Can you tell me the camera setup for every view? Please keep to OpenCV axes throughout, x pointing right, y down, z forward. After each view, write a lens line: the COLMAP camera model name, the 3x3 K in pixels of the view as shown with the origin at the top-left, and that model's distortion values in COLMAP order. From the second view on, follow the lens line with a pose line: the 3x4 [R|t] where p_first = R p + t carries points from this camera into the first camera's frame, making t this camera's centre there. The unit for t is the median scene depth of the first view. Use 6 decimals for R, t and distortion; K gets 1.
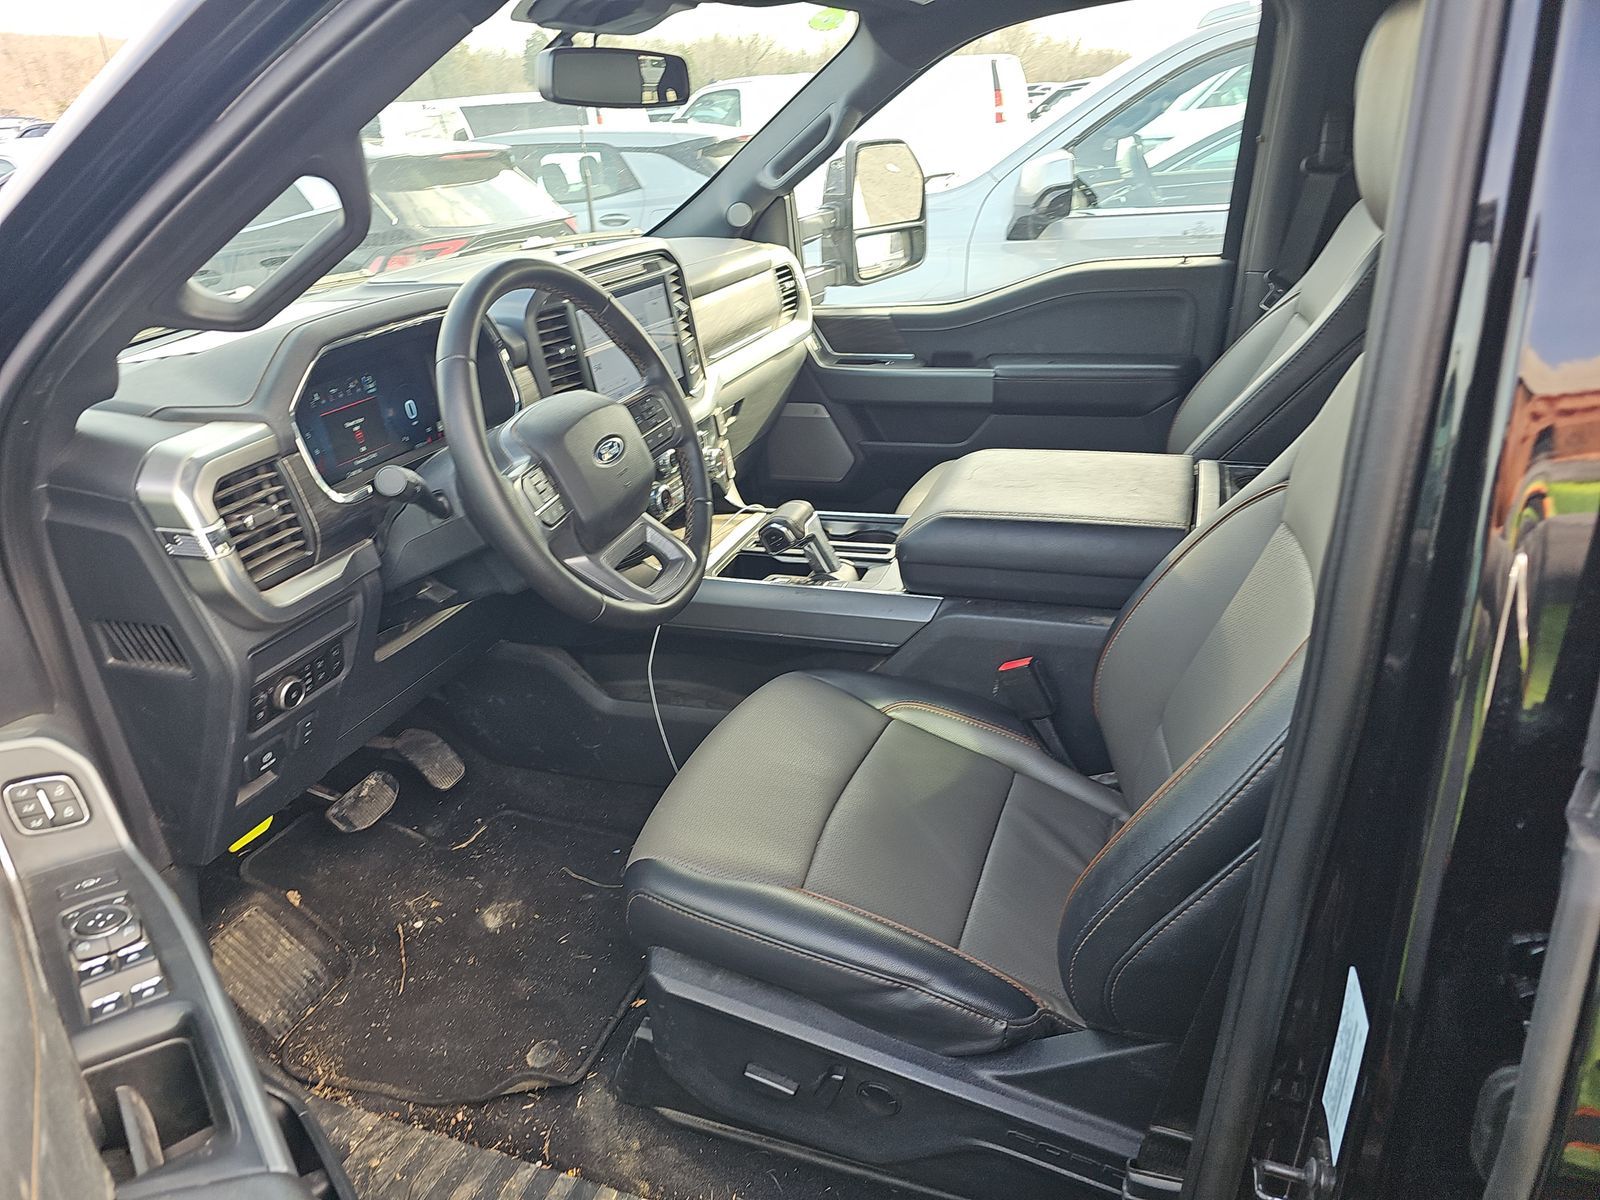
lens RADIAL K [[1046.7, 0, 764.6], [0, 1046.7, 602.1], [0, 0, 1]] dist [0.000611, -0.001443]
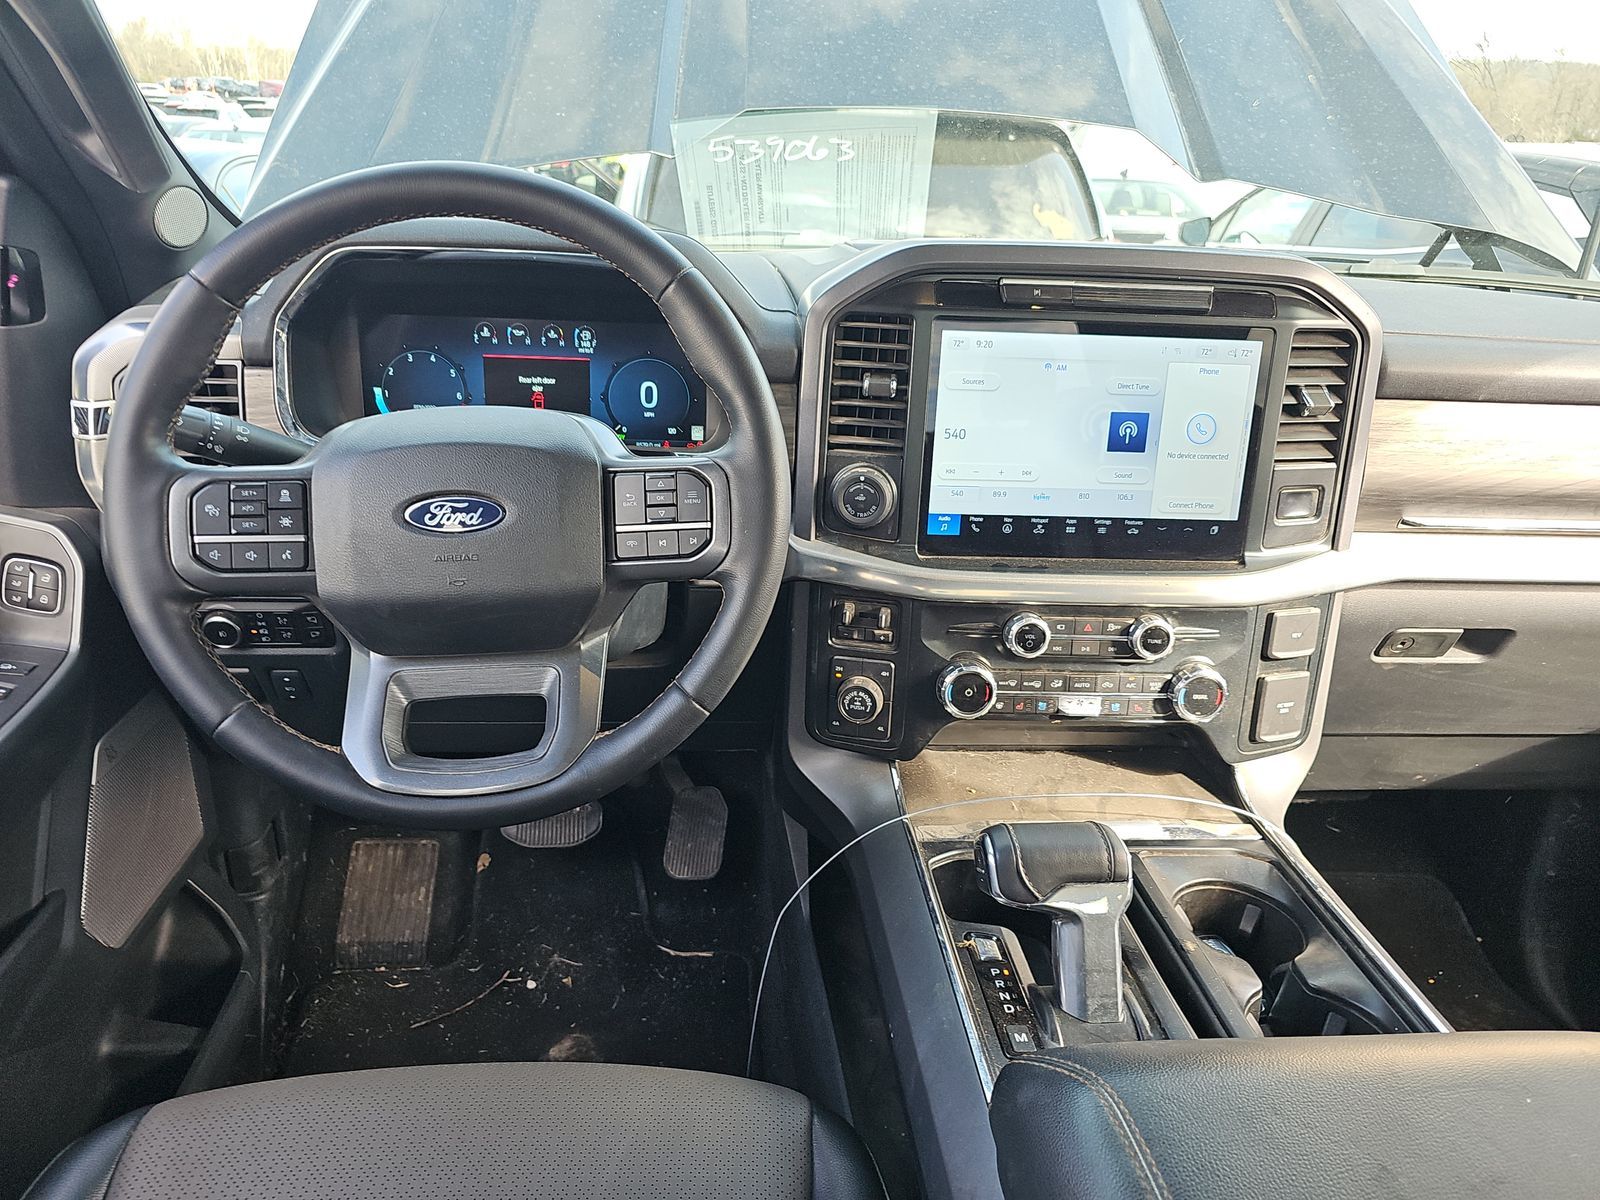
lens RADIAL K [[1058.0, 0, 800.0], [0, 1058.0, 600.0], [0, 0, 1]] dist [0.029323, -0.035798]
pose [[0.436577, 0.417021, -0.797179, 0.260274], [-0.435639, 0.873263, 0.218244, -0.198811], [0.787159, 0.252002, 0.562917, 0.530532]]
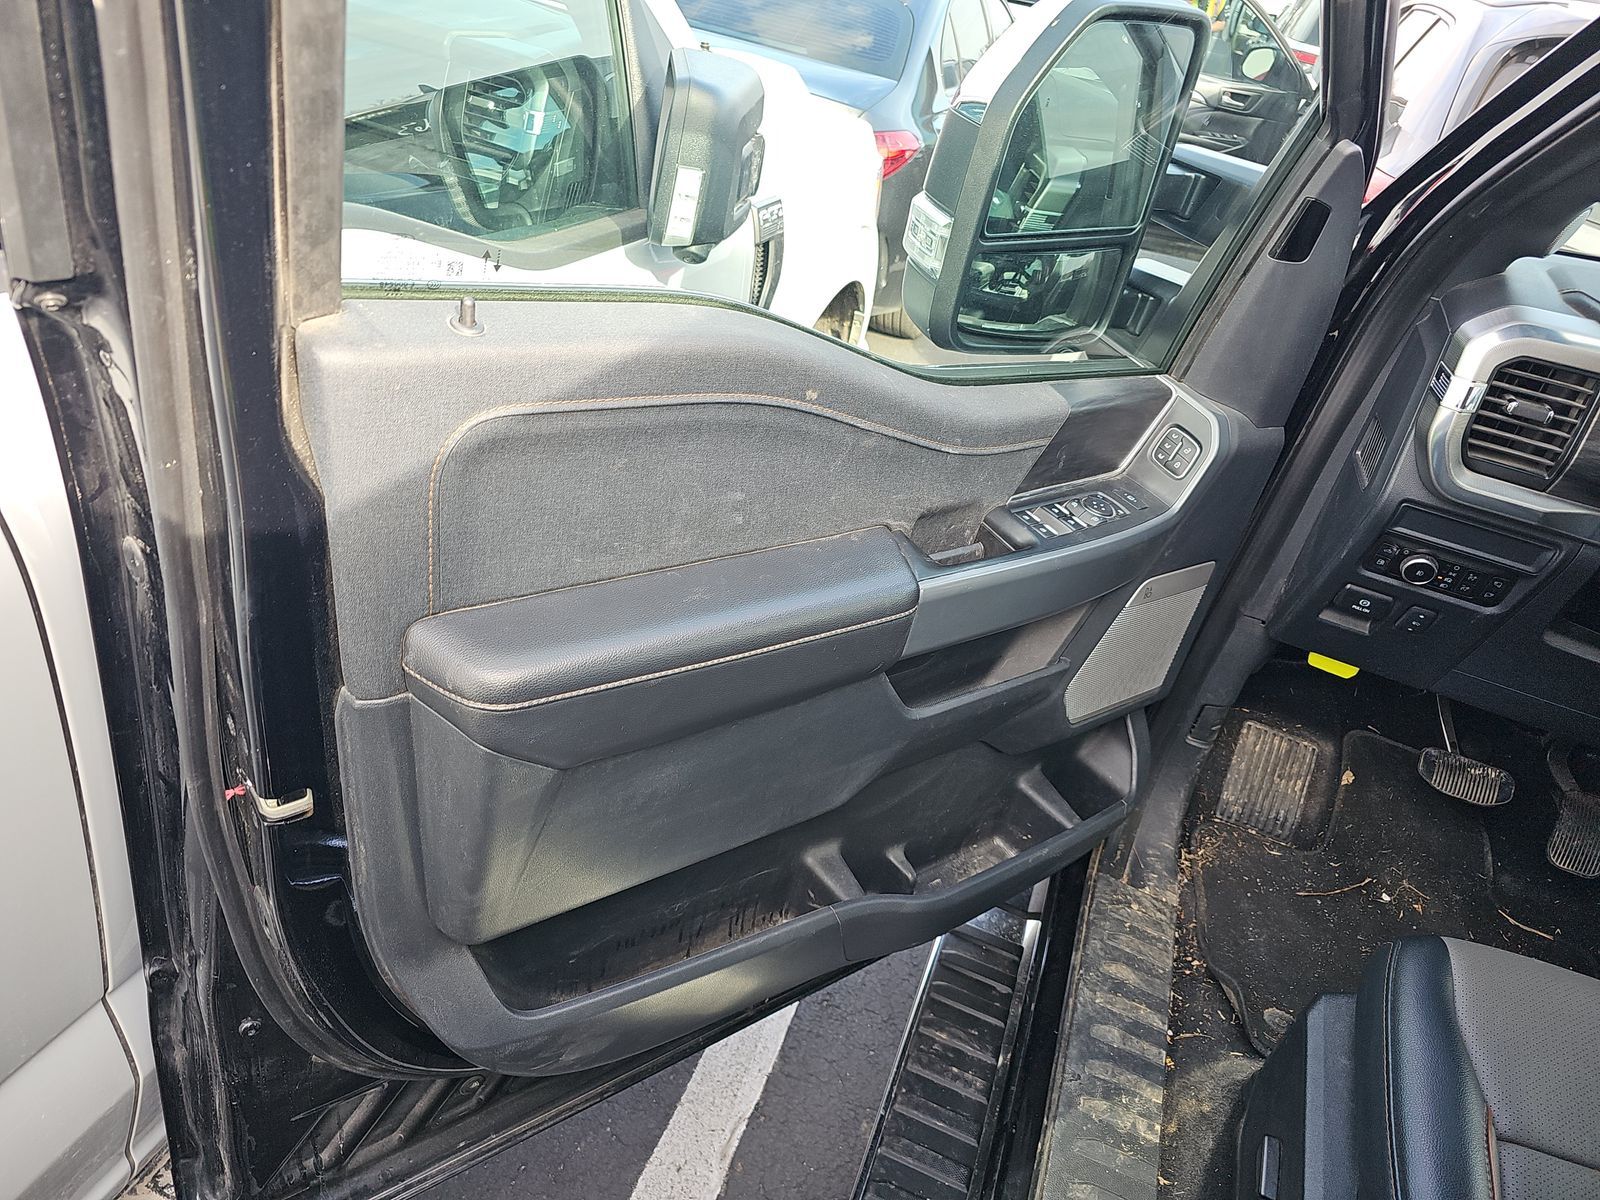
lens RADIAL K [[1058.0, 0, 800.0], [0, 1058.0, 600.0], [0, 0, 1]] dist [0.029323, -0.035798]
pose [[-0.004591, 0.595696, -0.803197, 0.247942], [-0.569888, 0.658450, 0.491601, -0.037033], [0.821709, 0.459990, 0.336457, 0.094687]]
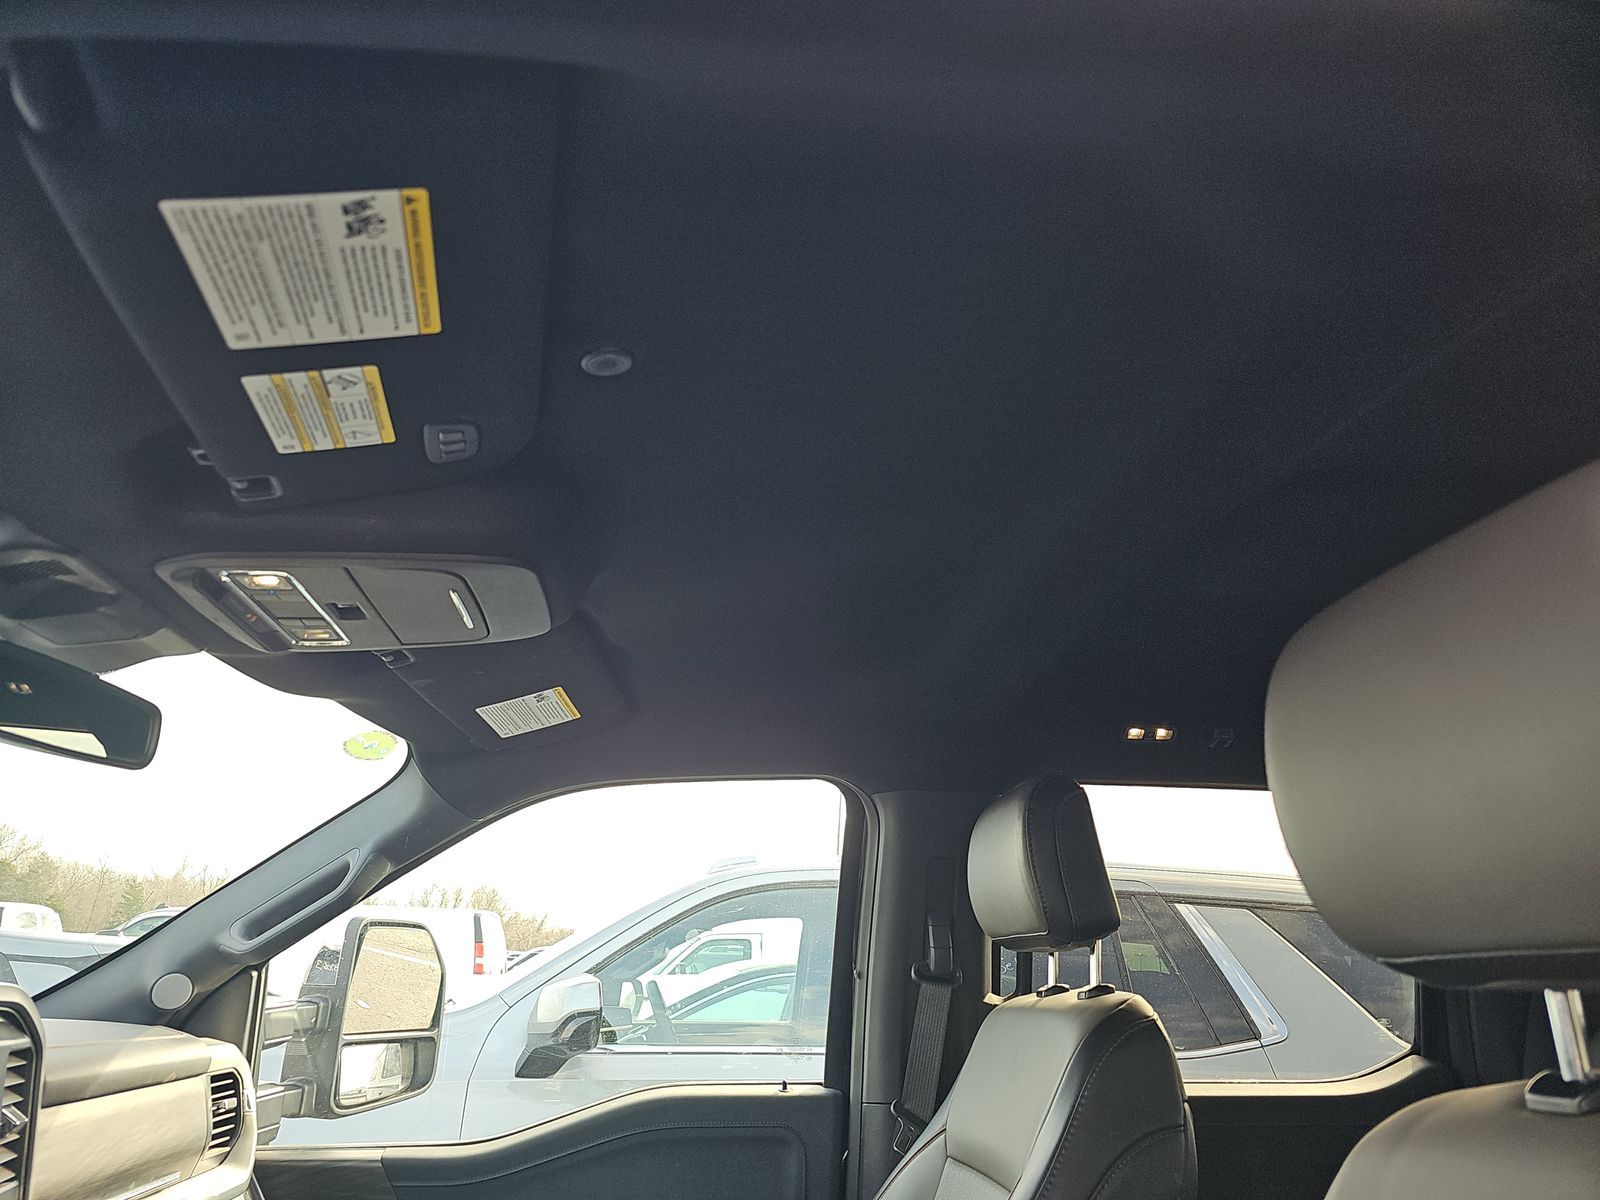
lens RADIAL K [[1058.0, 0, 800.0], [0, 1058.0, 600.0], [0, 0, 1]] dist [0.029323, -0.035798]
pose [[0.882769, 0.231787, 0.408649, -0.007171], [0.119672, 0.730189, -0.672683, -0.061150], [-0.454310, 0.642728, 0.616850, 0.305758]]
